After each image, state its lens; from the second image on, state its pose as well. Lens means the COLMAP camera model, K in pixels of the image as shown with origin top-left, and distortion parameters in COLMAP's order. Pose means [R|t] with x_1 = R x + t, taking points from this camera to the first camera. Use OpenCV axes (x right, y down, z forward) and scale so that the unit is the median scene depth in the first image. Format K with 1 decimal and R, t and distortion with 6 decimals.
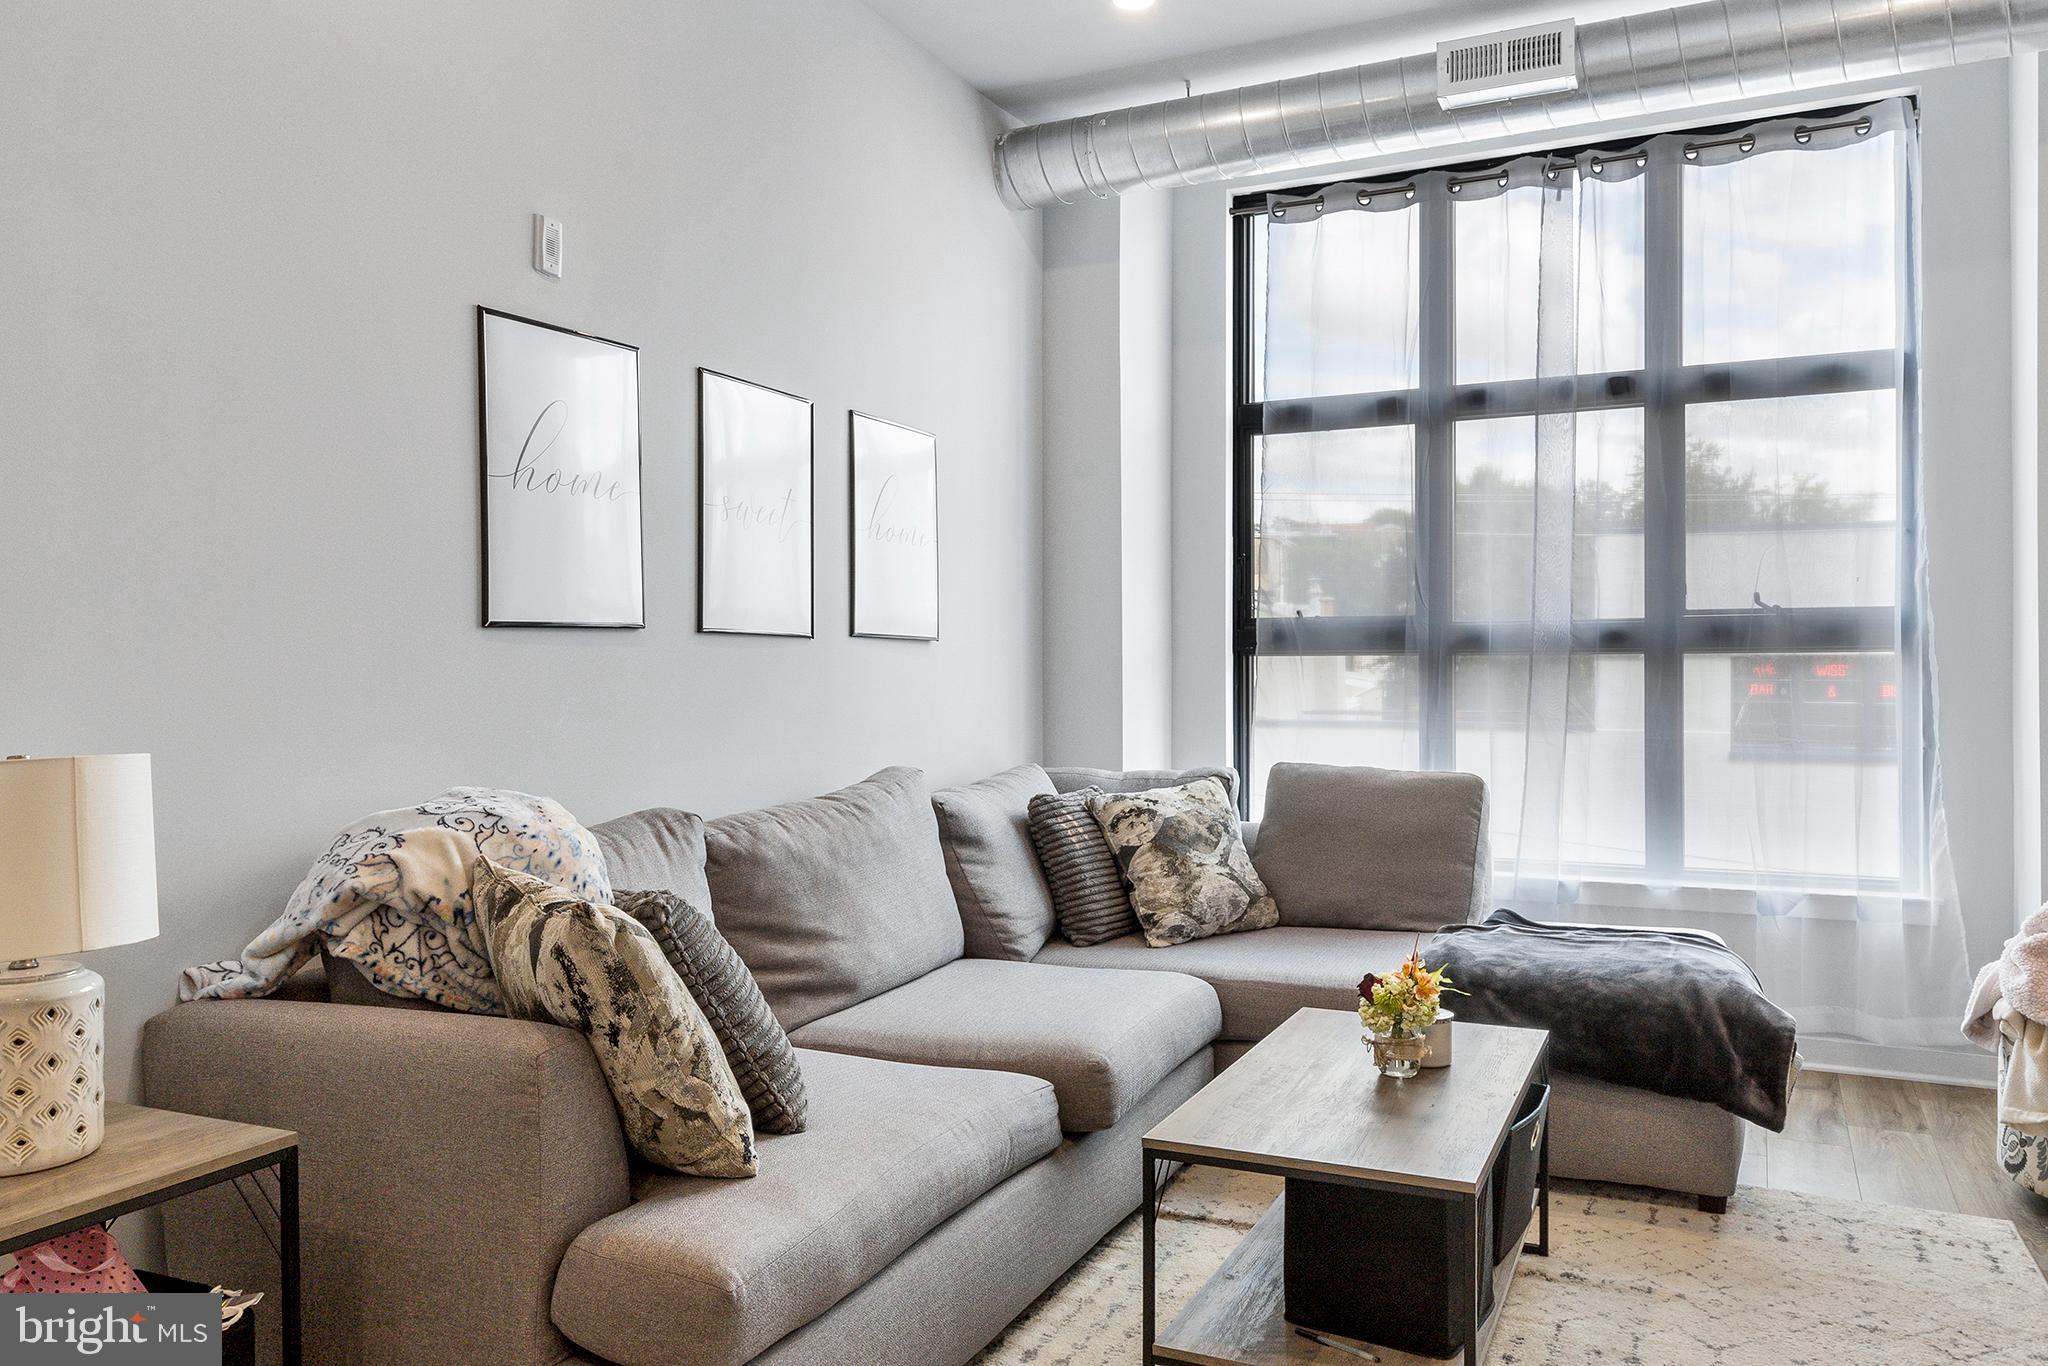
lens RADIAL K [[1516.4, 0, 1020.2], [0, 1516.4, 667.6], [0, 0, 1]] dist [0.007118, 0.004086]
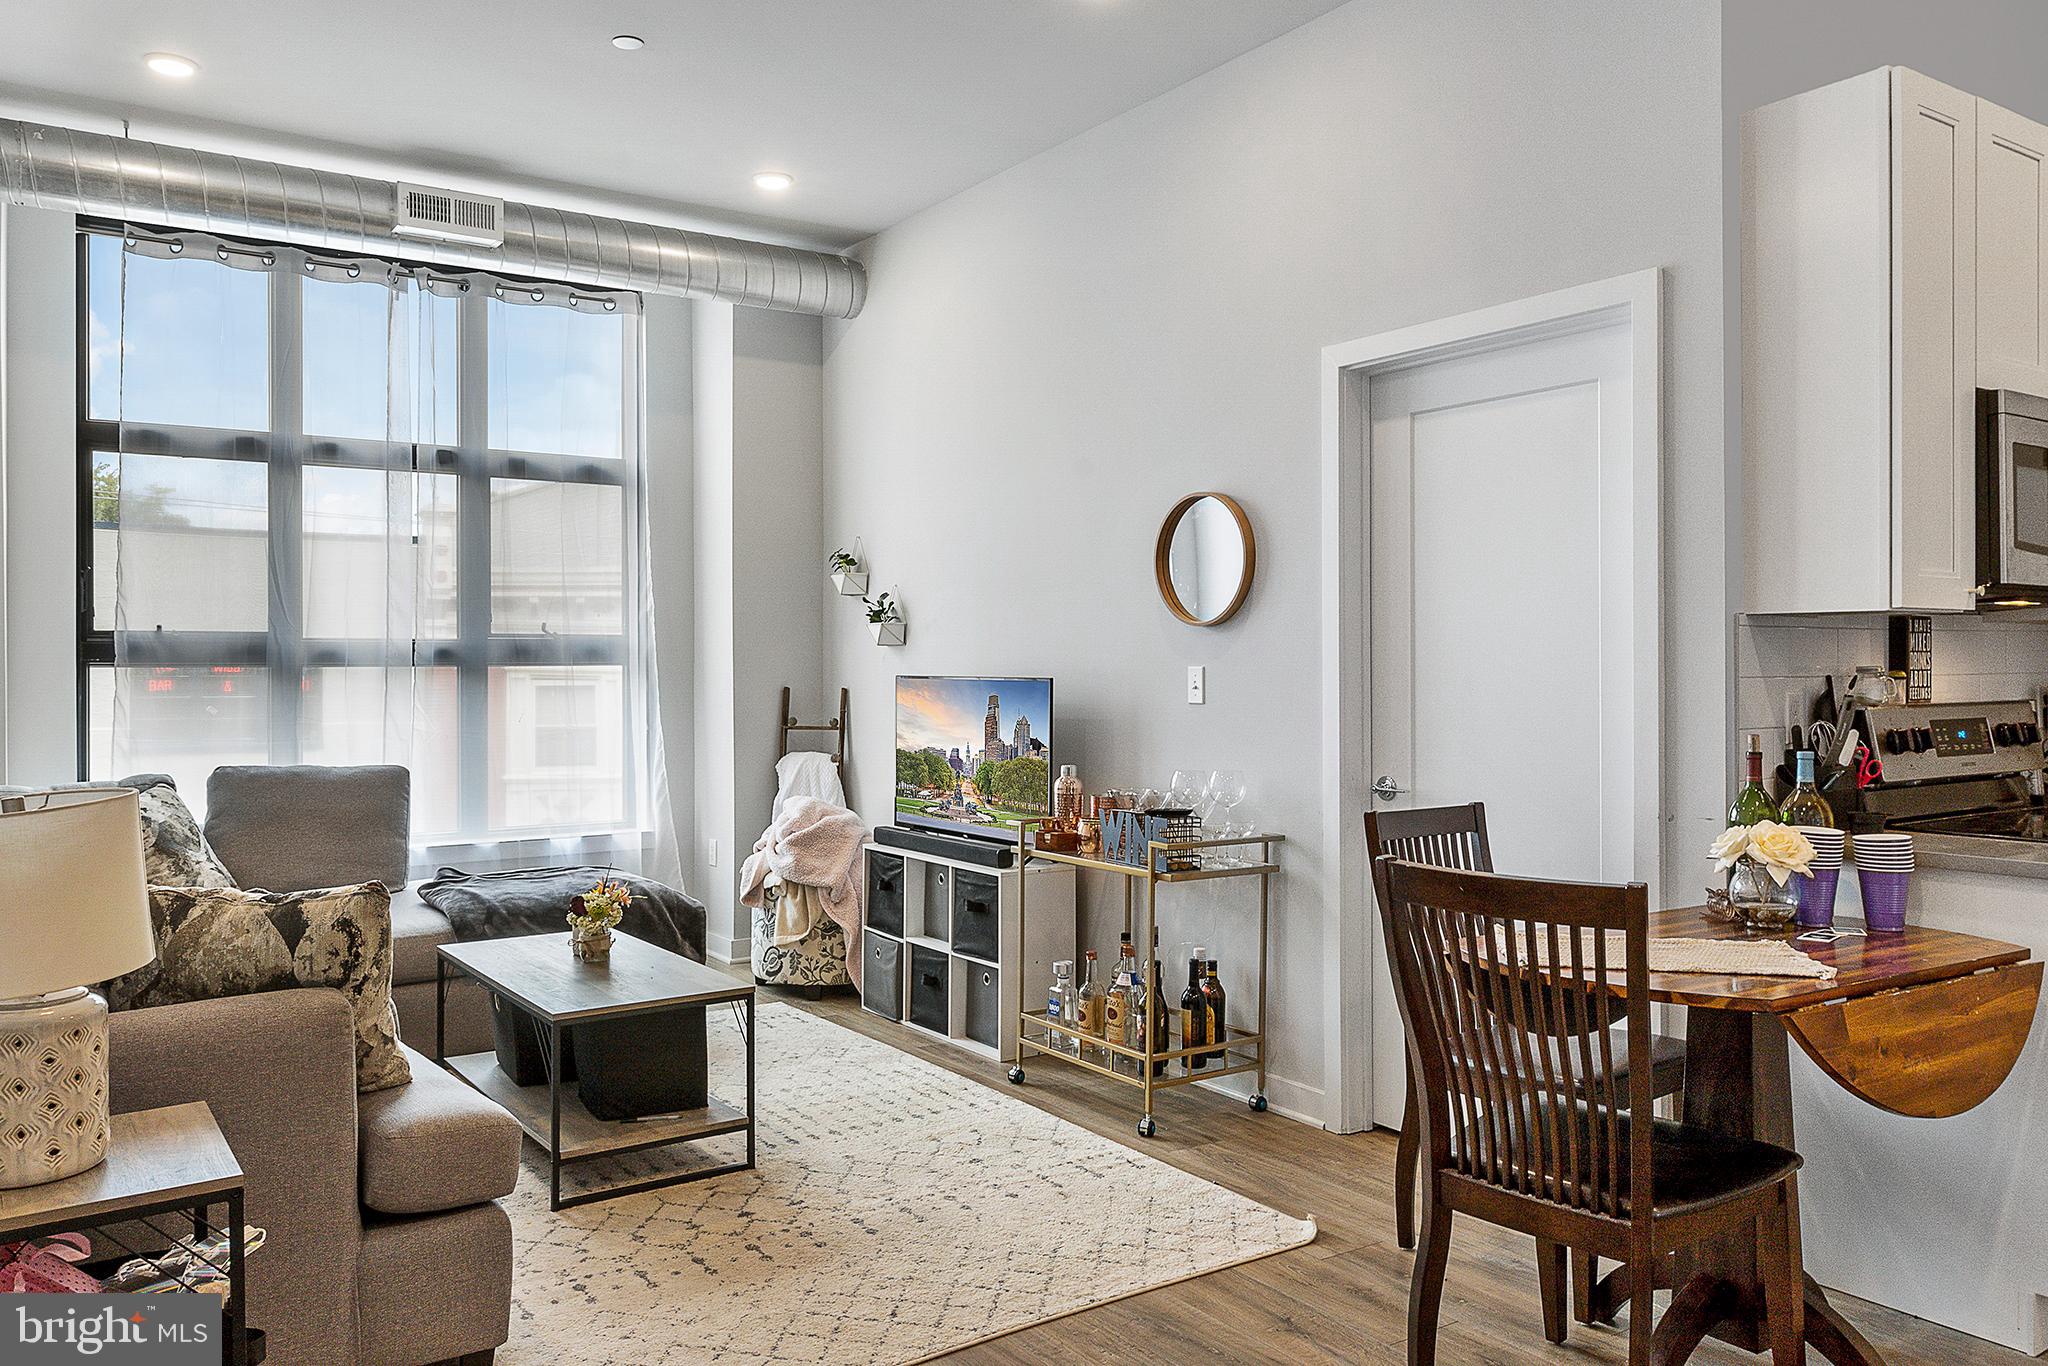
lens RADIAL K [[1516.4, 0, 984.0], [0, 1516.4, 648.9], [0, 0, 1]] dist [0.007118, 0.004086]
pose [[0.496865, 0.008553, 0.867786, -0.508893], [0.001144, 0.999944, -0.010510, -0.010083], [-0.867827, 0.006215, 0.496828, -0.029622]]
